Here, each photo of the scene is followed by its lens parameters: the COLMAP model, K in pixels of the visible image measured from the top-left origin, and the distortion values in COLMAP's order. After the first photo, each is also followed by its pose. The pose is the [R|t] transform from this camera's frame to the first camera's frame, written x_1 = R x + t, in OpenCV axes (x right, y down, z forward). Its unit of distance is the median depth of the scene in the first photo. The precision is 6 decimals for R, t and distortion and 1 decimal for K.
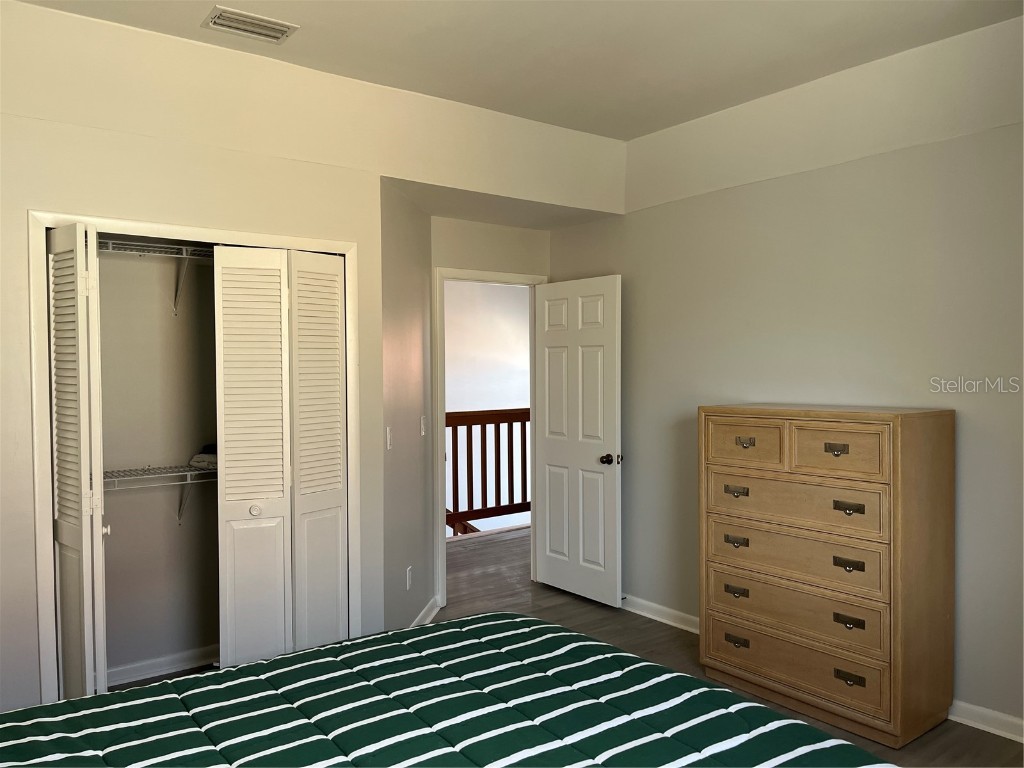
lens RADIAL K [[779.1, 0, 511.0], [0, 779.1, 383.3], [0, 0, 1]] dist [0.046018, -0.075836]
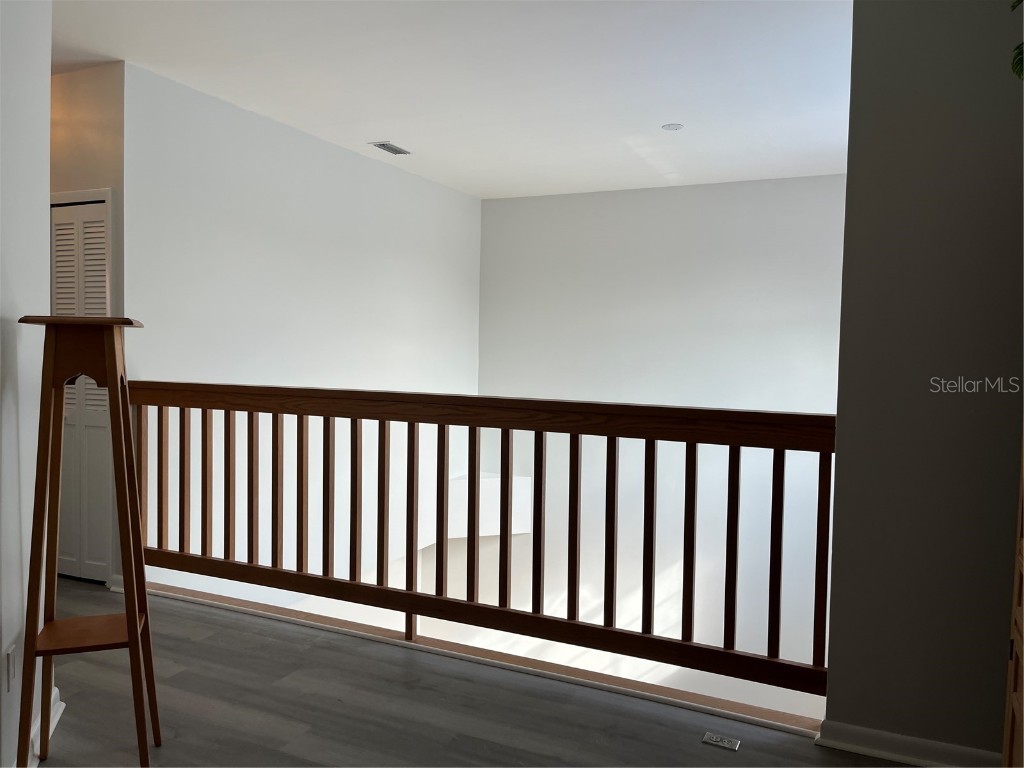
lens RADIAL K [[779.1, 0, 511.3], [0, 779.1, 386.1], [0, 0, 1]] dist [0.046018, -0.075836]
pose [[0.062014, 0.007282, -0.998049, 0.509108], [-0.022783, 0.999723, 0.005878, 0.024834], [0.997815, 0.022374, 0.062163, 1.078735]]
